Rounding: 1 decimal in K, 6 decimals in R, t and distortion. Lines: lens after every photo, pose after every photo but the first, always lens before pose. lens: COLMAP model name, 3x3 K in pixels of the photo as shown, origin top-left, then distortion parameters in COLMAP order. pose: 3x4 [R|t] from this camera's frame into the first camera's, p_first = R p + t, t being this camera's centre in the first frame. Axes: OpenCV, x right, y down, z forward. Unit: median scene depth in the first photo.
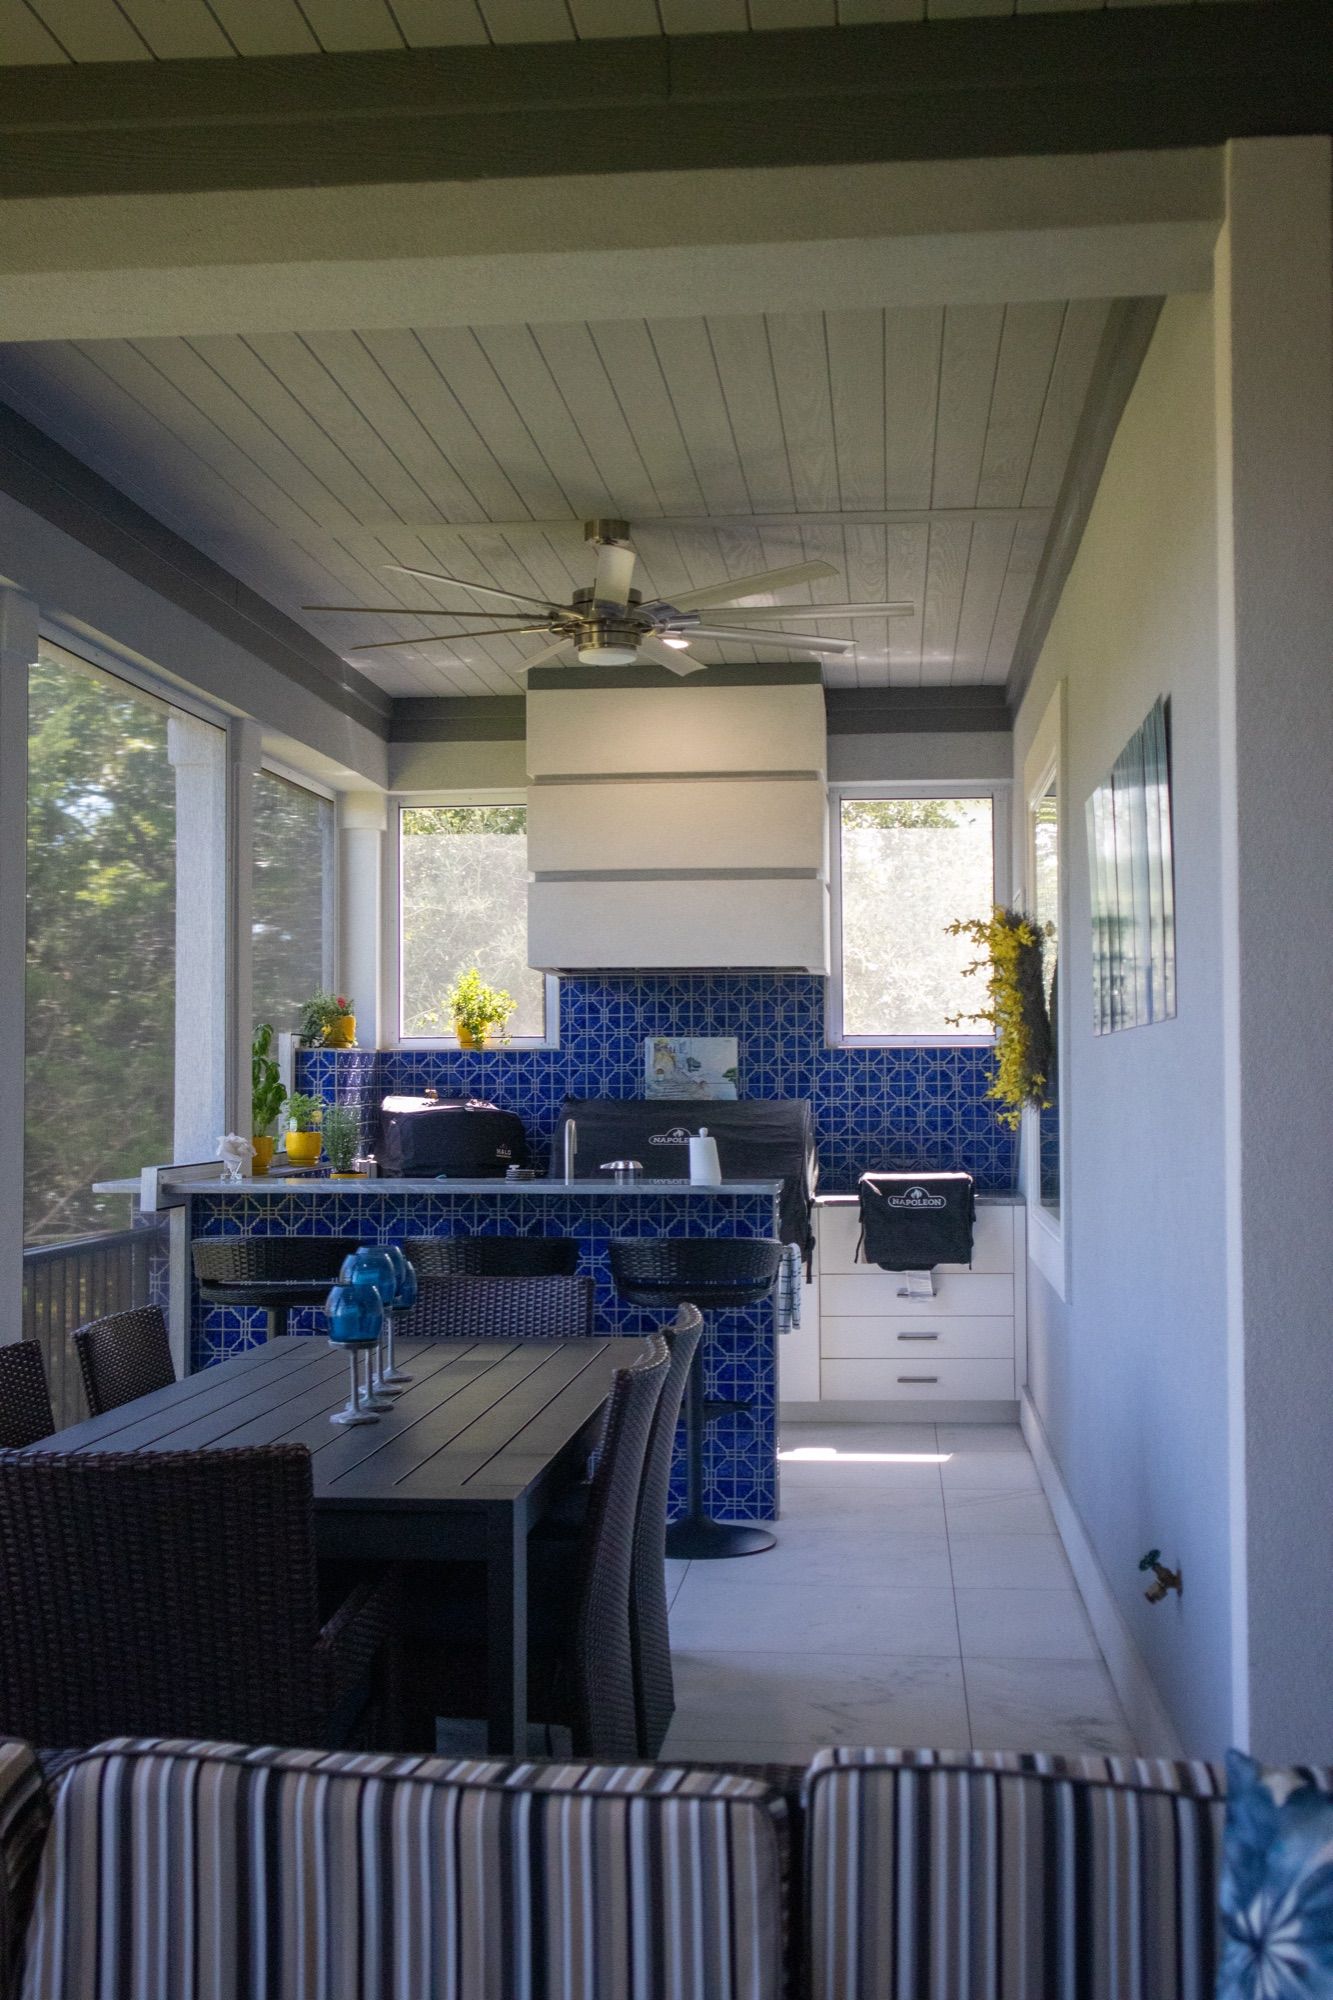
lens RADIAL K [[2279.0, 0, 666.5], [0, 2279.0, 1000.0], [0, 0, 1]] dist [-0.018839, -0.012614]
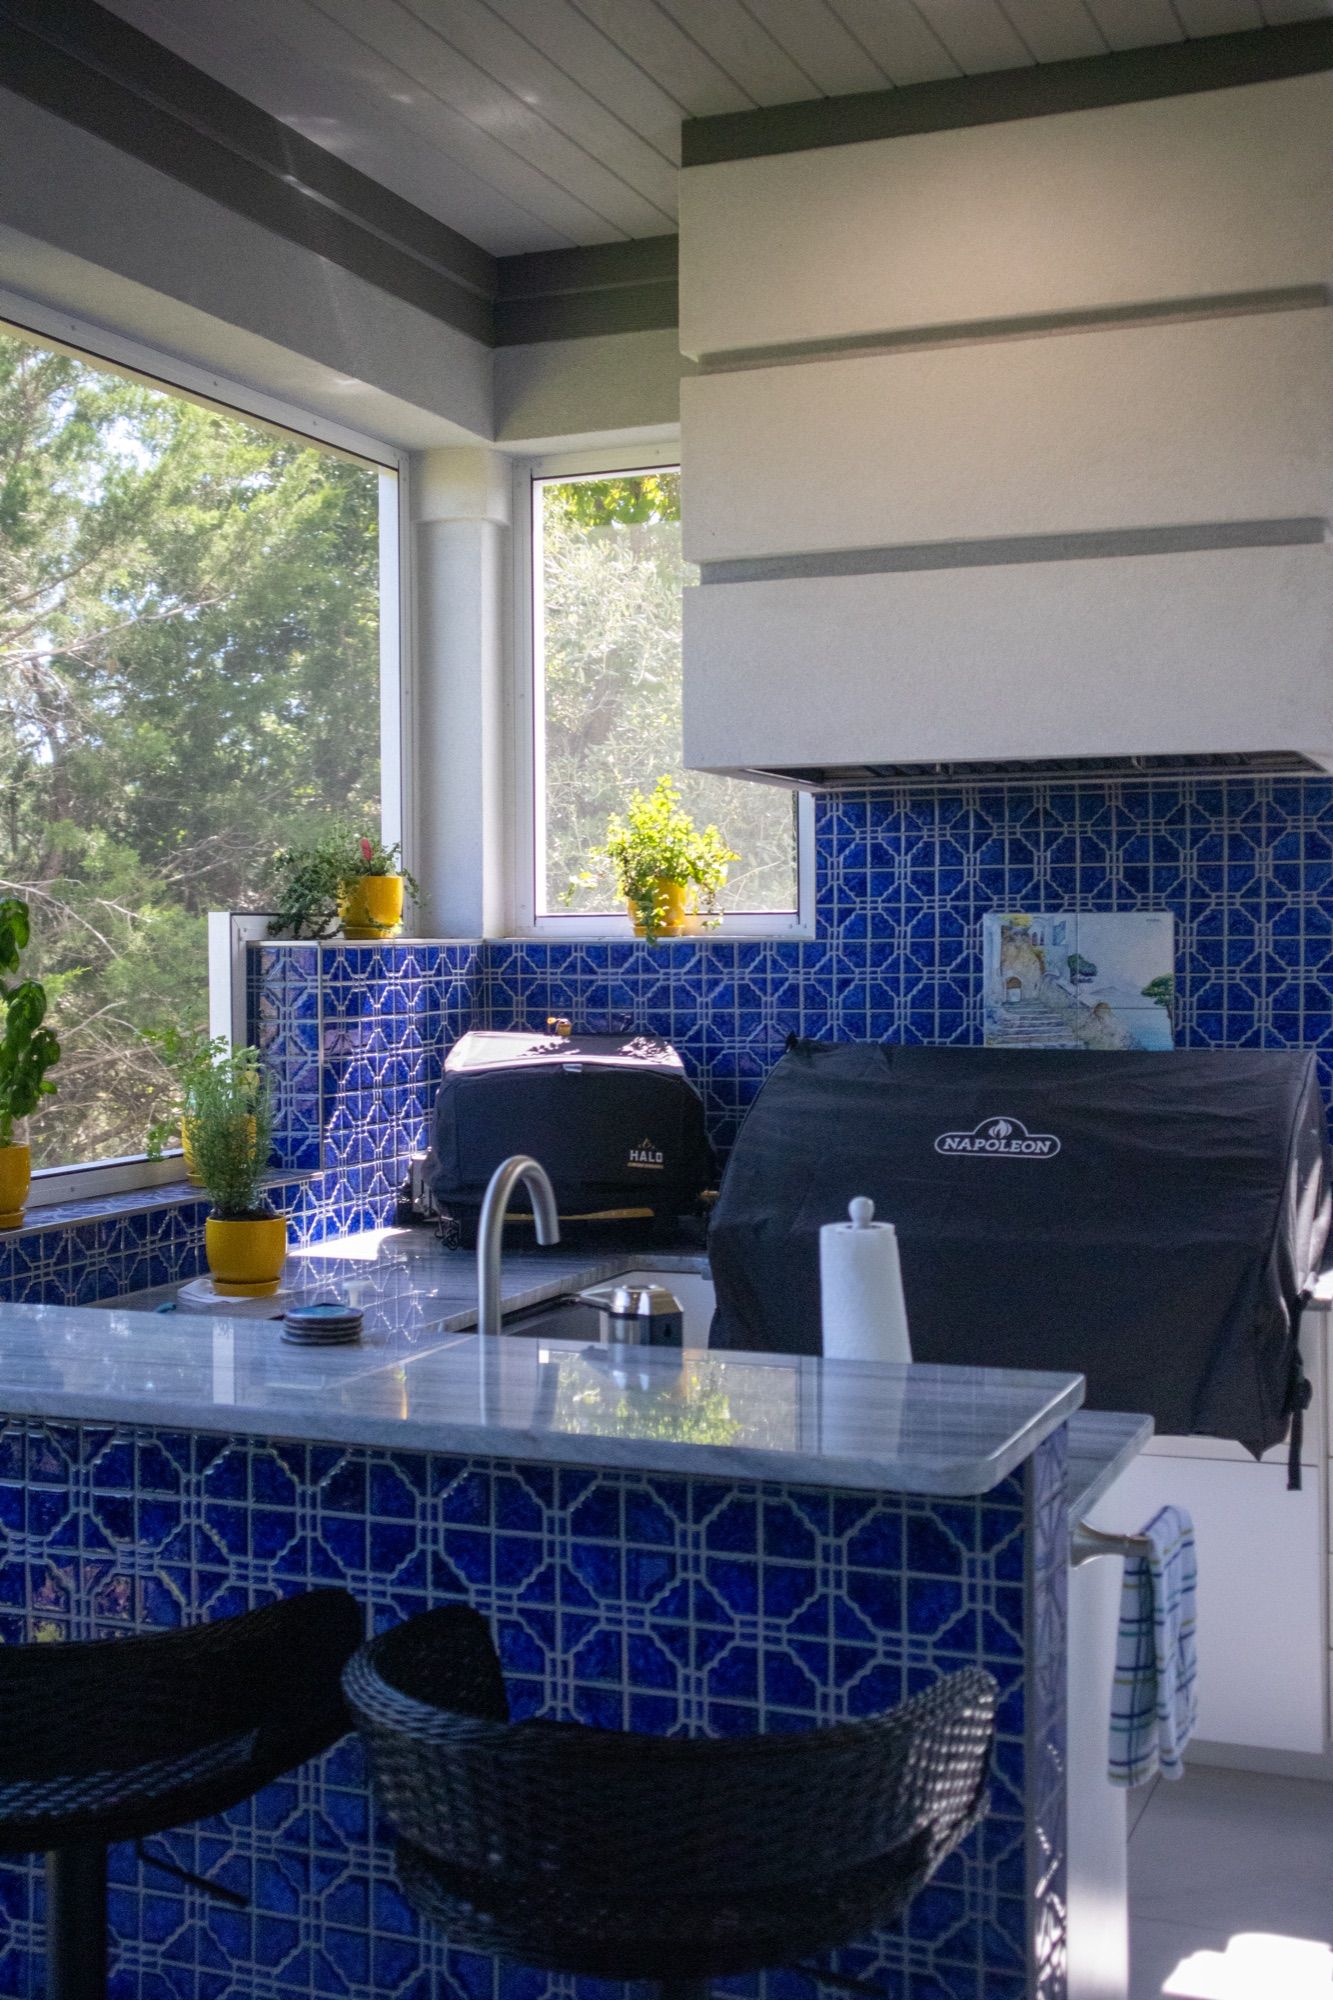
lens RADIAL K [[2279.0, 0, 666.5], [0, 2279.0, 1000.0], [0, 0, 1]] dist [-0.018839, -0.012614]
pose [[0.959713, 0.004988, -0.280937, 0.062913], [0.011947, 0.998214, 0.058535, 0.005475], [0.280727, -0.059533, 0.957940, 0.511307]]
